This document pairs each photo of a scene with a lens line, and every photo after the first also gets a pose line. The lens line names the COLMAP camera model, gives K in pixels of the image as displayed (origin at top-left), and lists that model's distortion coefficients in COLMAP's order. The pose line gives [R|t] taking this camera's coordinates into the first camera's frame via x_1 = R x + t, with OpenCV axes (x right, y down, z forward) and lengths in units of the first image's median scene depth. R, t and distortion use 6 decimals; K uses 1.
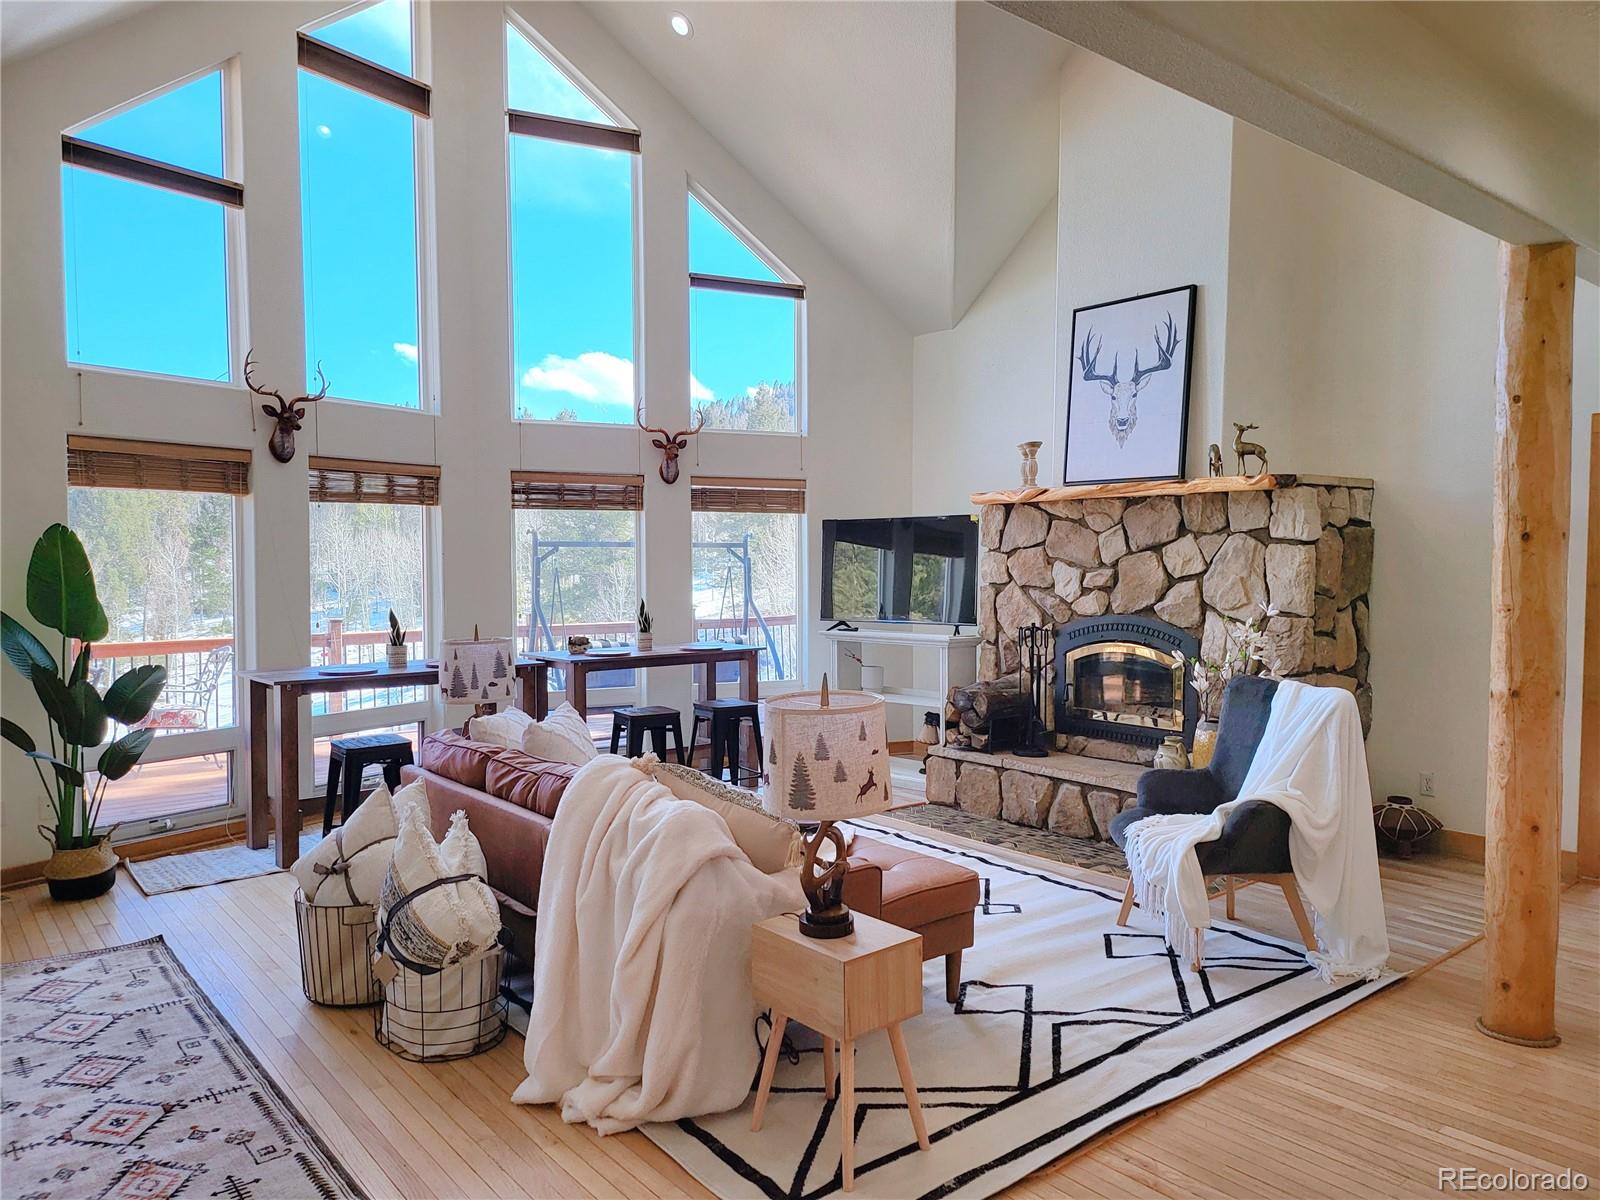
lens RADIAL K [[1123.7, 0, 800.0], [0, 1123.7, 600.0], [0, 0, 1]] dist [0.001880, -0.000840]
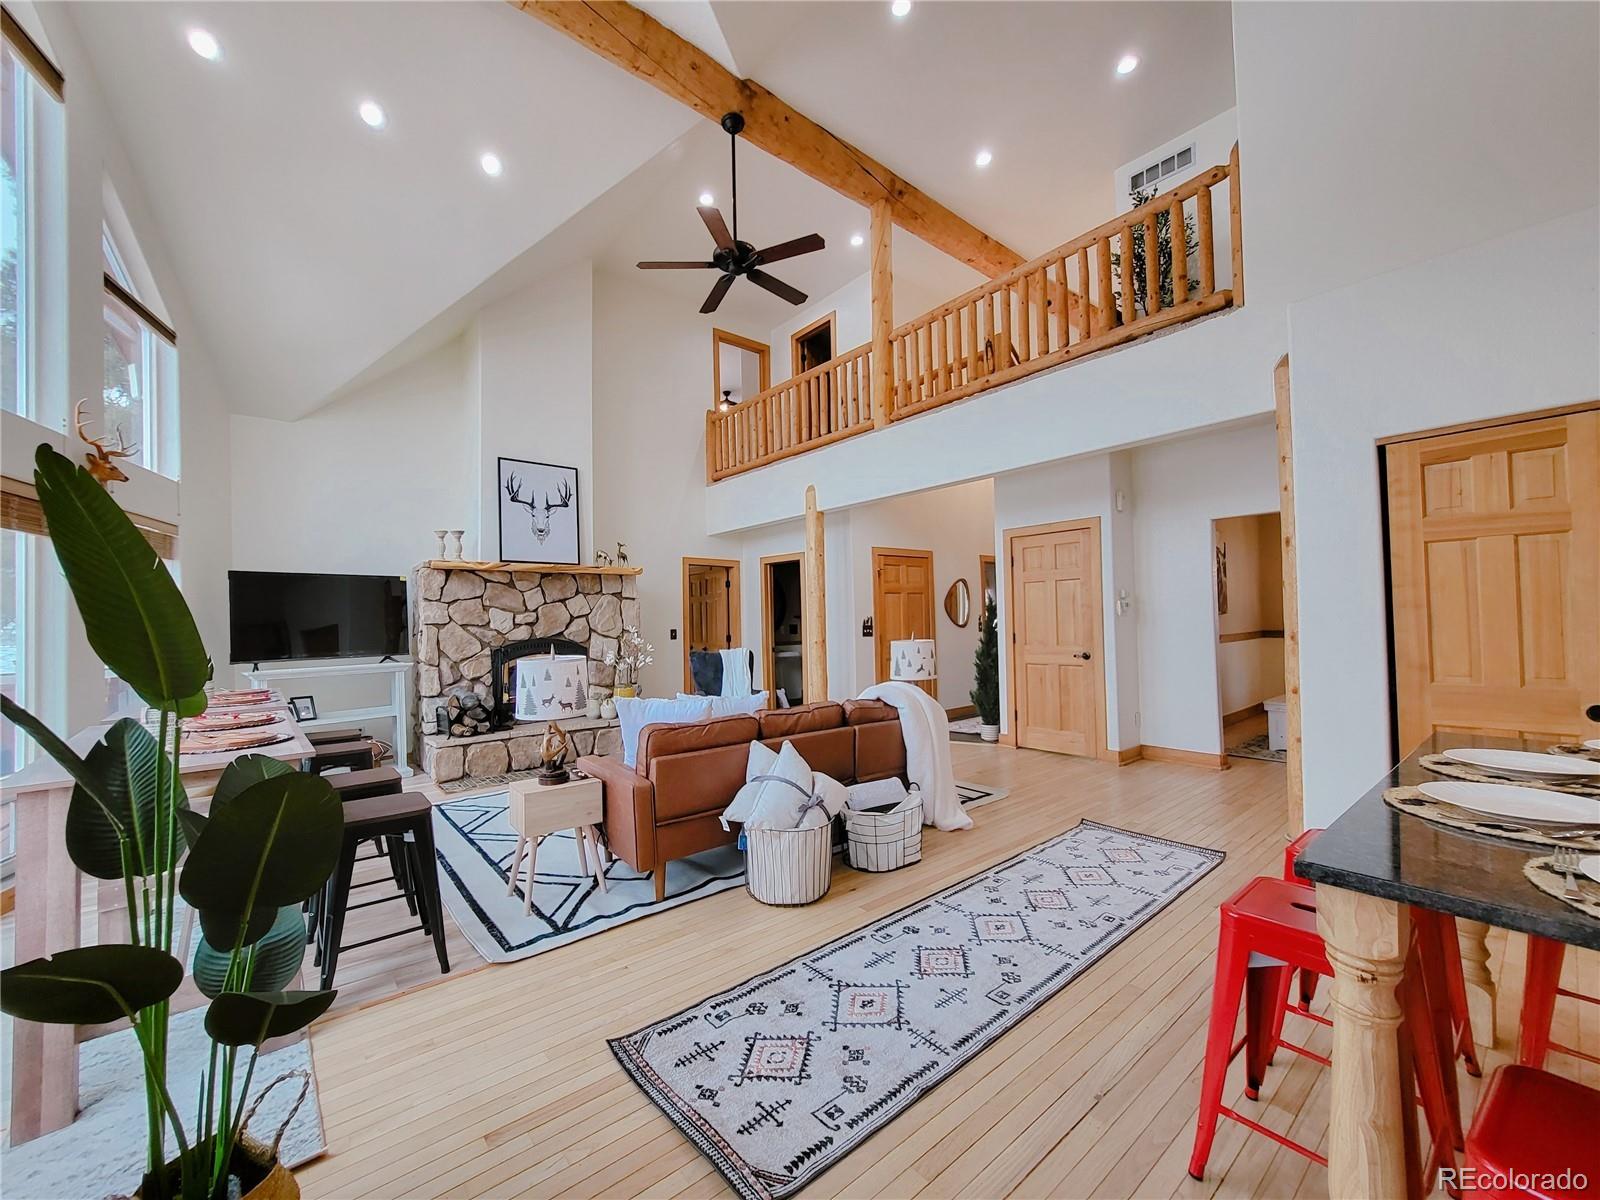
lens RADIAL K [[629.0, 0, 800.0], [0, 629.0, 600.0], [0, 0, 1]] dist [0.012248, 0.000000]
pose [[-0.005188, 0.037317, 0.999290, -0.729203], [0.059340, 0.997554, -0.036944, 0.014316], [-0.998224, 0.059106, -0.007390, 0.612297]]
